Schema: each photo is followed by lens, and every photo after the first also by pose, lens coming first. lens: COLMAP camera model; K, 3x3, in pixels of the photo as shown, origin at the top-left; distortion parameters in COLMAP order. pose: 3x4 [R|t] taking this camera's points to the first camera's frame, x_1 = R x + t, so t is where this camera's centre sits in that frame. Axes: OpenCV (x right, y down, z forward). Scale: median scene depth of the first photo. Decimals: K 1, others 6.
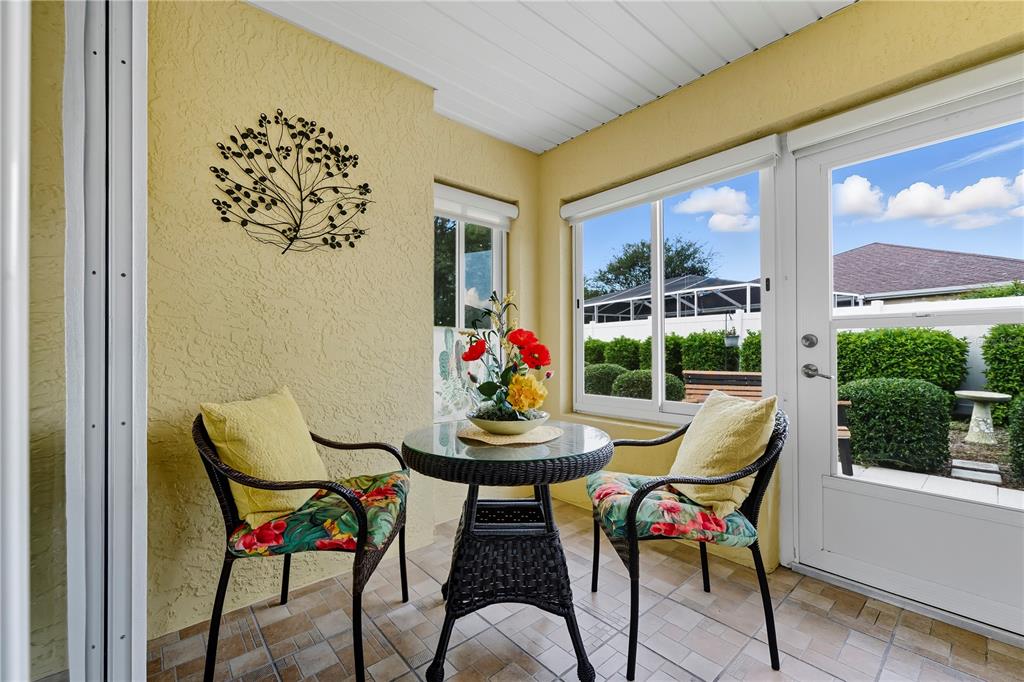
lens RADIAL K [[423.3, 0, 513.1], [0, 423.3, 344.6], [0, 0, 1]] dist [0.001234, 0.000392]
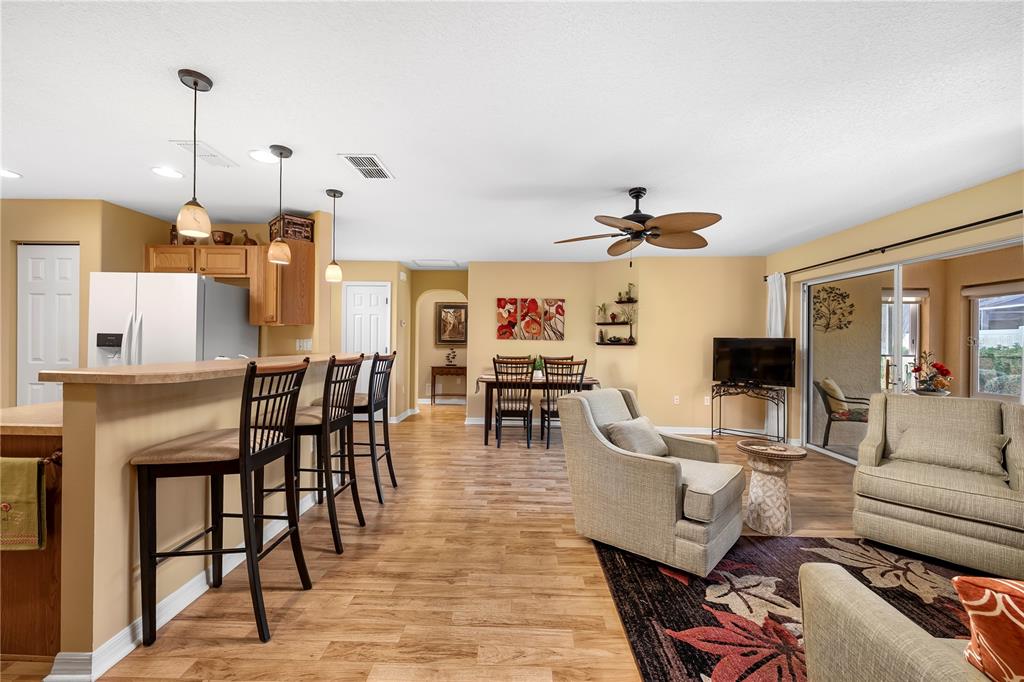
lens RADIAL K [[412.9, 0, 510.9], [0, 412.9, 341.2], [0, 0, 1]] dist [-0.002143, -0.000218]
pose [[0.741594, 0.006590, -0.670816, -0.217447], [-0.004741, 0.999978, 0.004582, -0.156484], [0.670832, -0.000217, 0.741609, -2.627845]]
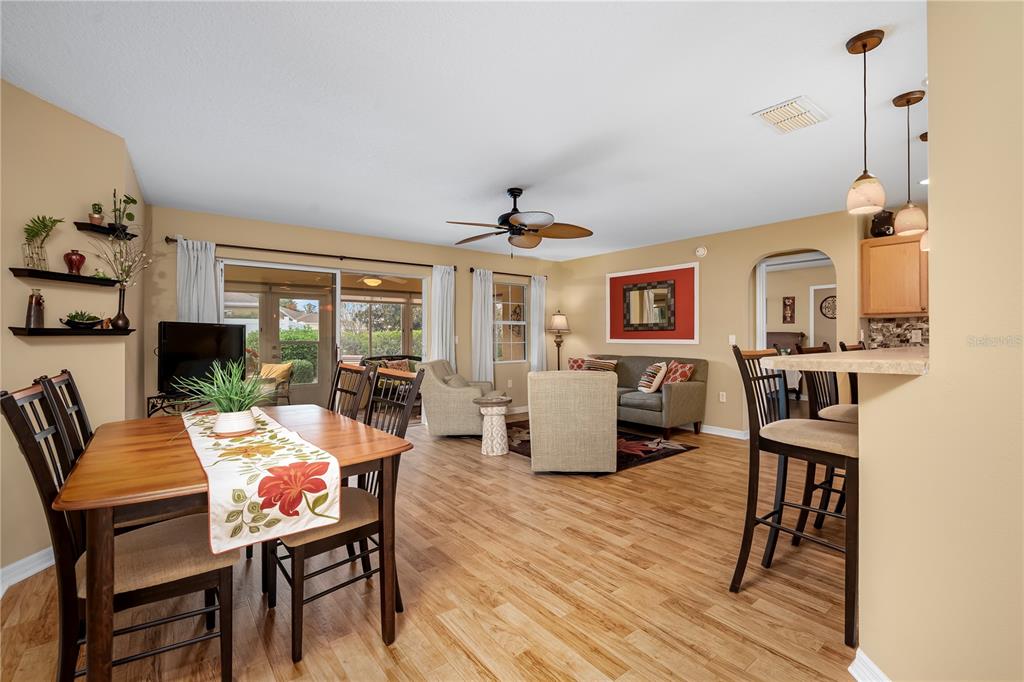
lens RADIAL K [[447.8, 0, 511.7], [0, 447.8, 332.9], [0, 0, 1]] dist [-0.000119, -0.000054]
pose [[0.048058, 0.006453, 0.998824, -2.937422], [-0.005029, 0.999968, -0.006218, -0.121293], [-0.998832, -0.004724, 0.048089, -1.126985]]
